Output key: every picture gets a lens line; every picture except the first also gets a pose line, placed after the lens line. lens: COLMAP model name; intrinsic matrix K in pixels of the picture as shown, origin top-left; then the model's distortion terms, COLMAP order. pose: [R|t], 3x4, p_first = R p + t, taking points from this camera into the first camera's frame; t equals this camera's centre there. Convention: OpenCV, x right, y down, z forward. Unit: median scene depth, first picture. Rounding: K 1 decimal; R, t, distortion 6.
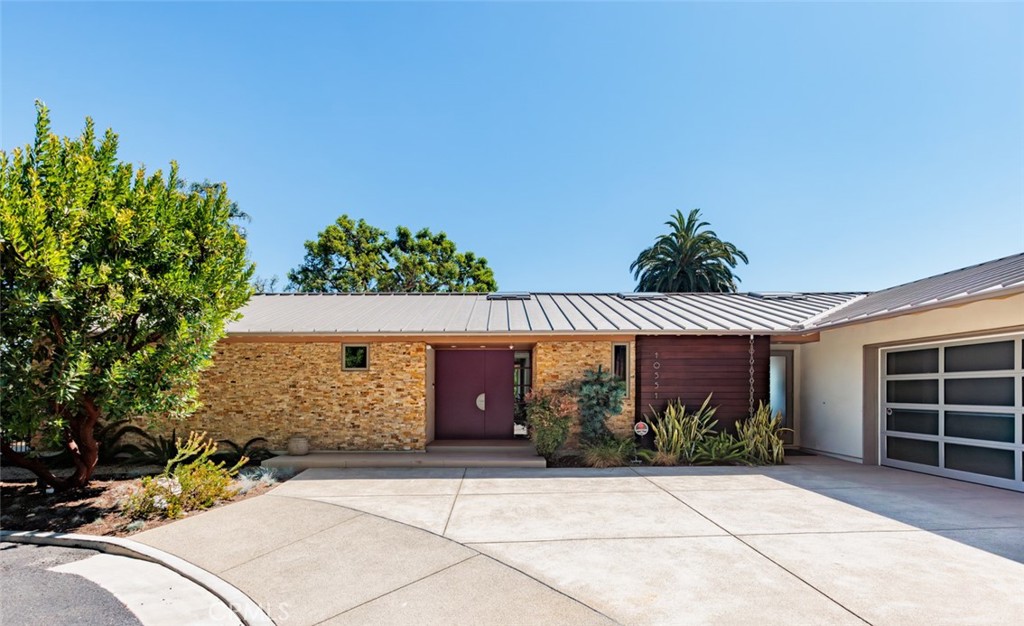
lens RADIAL K [[486.4, 0, 512.0], [0, 486.4, 390.4], [0, 0, 1]] dist [0.001339, 0.000102]
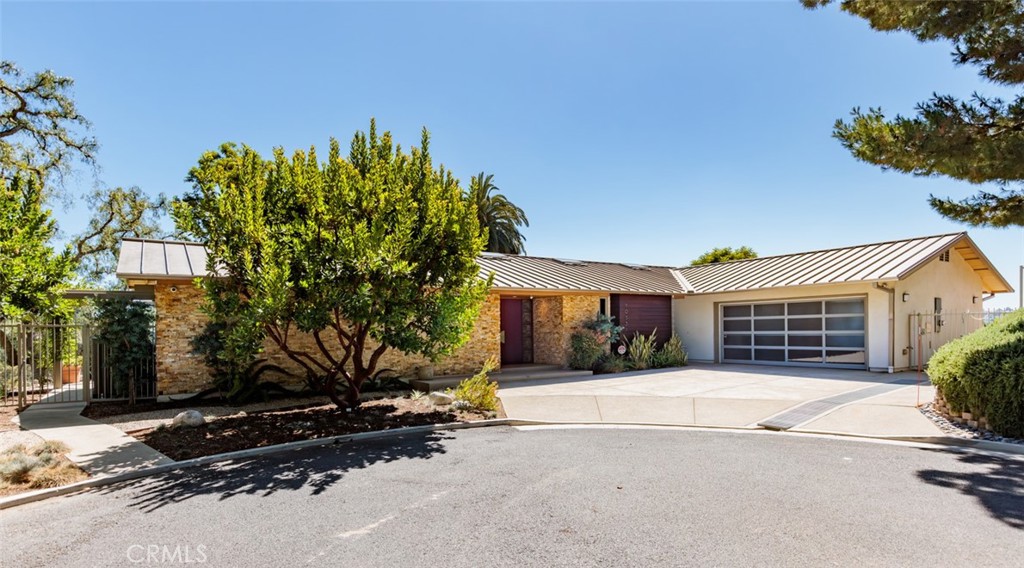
lens RADIAL K [[518.9, 0, 512.2], [0, 518.9, 328.1], [0, 0, 1]] dist [0.002727, 0.000453]
pose [[0.835826, -0.011439, 0.548875, -0.969357], [0.015040, 0.999885, -0.002066, 0.002622], [-0.548788, 0.009982, 0.835902, -0.260140]]
